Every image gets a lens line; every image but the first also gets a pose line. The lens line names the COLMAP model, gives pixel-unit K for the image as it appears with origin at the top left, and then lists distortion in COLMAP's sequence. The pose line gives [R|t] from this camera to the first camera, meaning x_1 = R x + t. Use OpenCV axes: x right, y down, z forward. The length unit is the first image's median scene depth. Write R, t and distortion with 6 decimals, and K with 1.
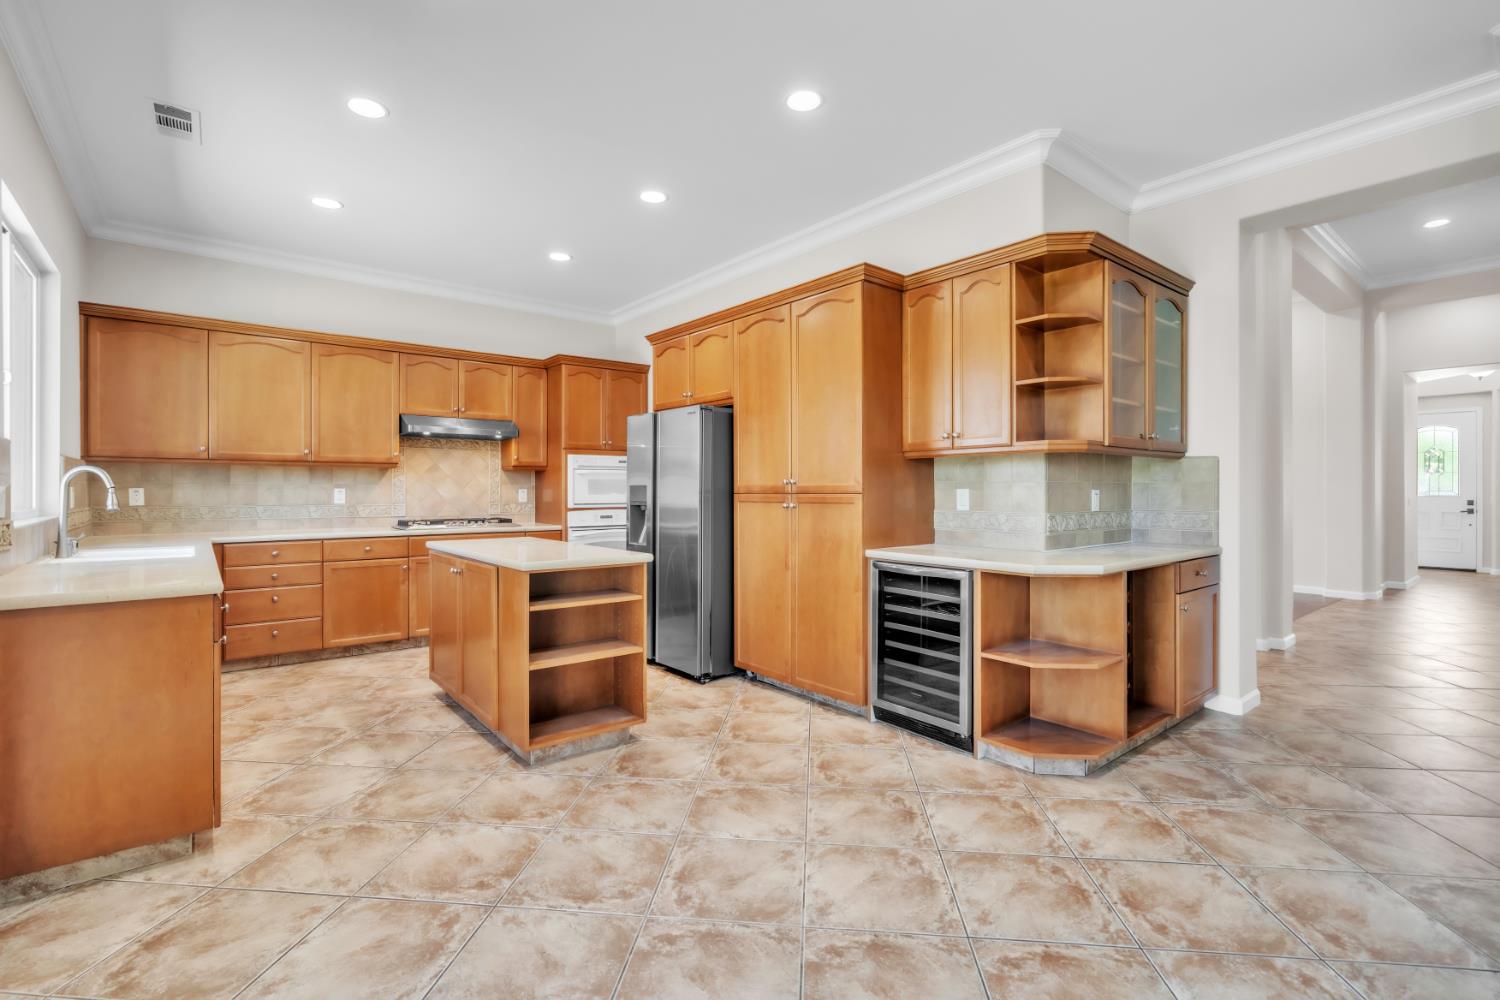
lens RADIAL K [[674.1, 0, 743.5], [0, 674.1, 495.5], [0, 0, 1]] dist [-0.002819, 0.000287]
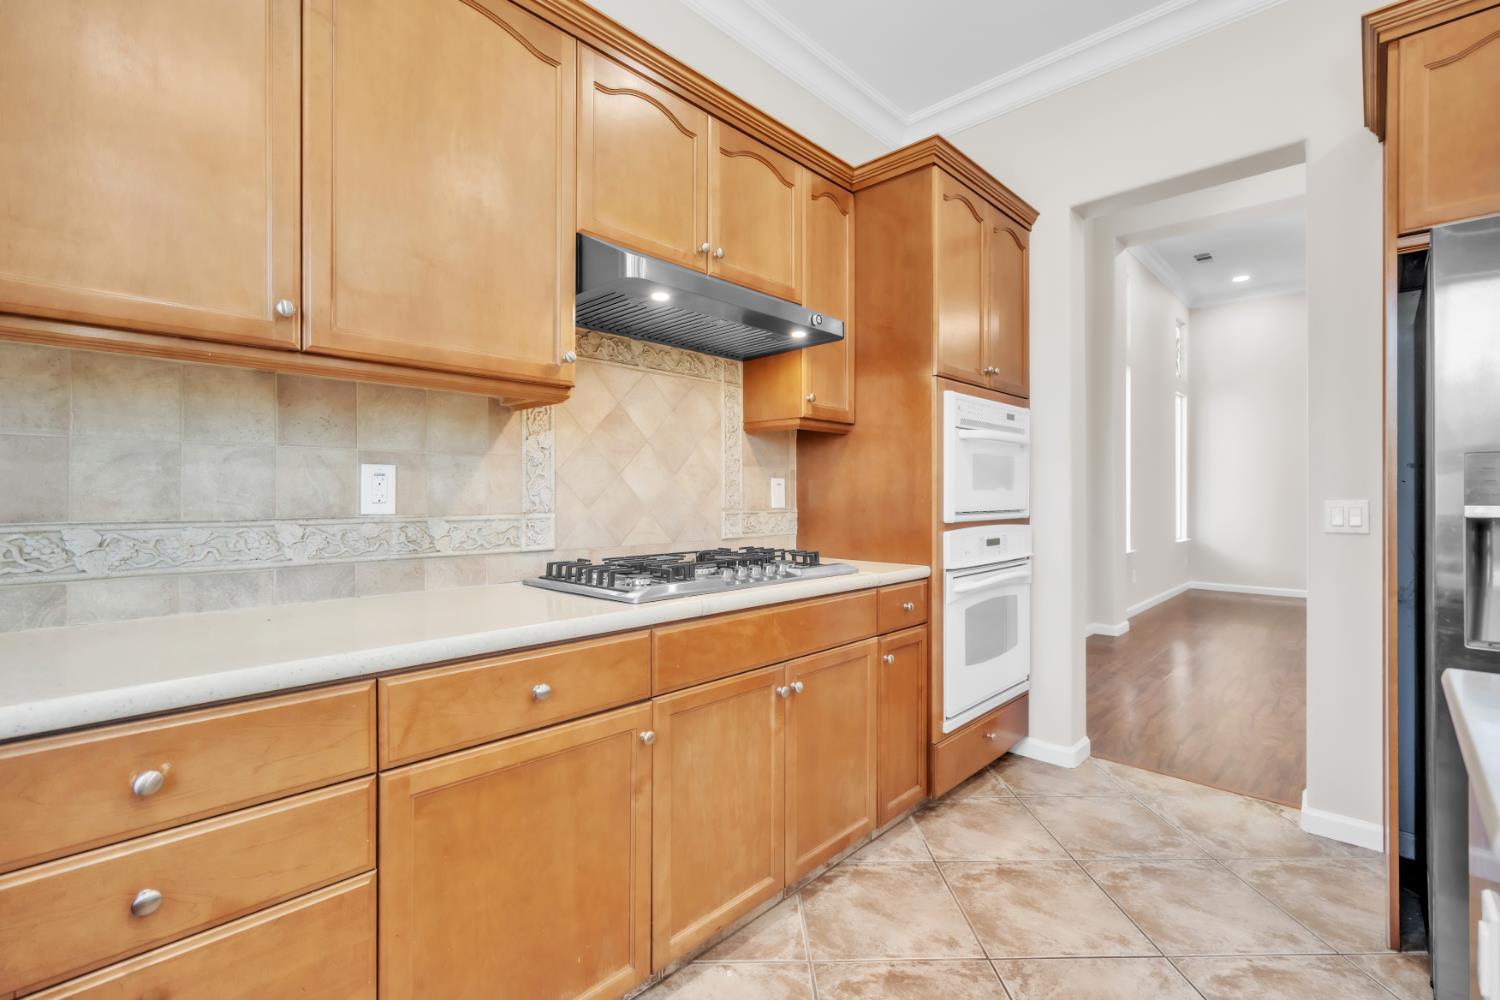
lens RADIAL K [[674.1, 0, 743.5], [0, 674.1, 495.5], [0, 0, 1]] dist [-0.002819, 0.000287]
pose [[0.992413, -0.000207, 0.122948, -0.472494], [0.001199, 0.999967, -0.007990, 0.006164], [-0.122942, 0.008077, 0.992381, 0.676421]]
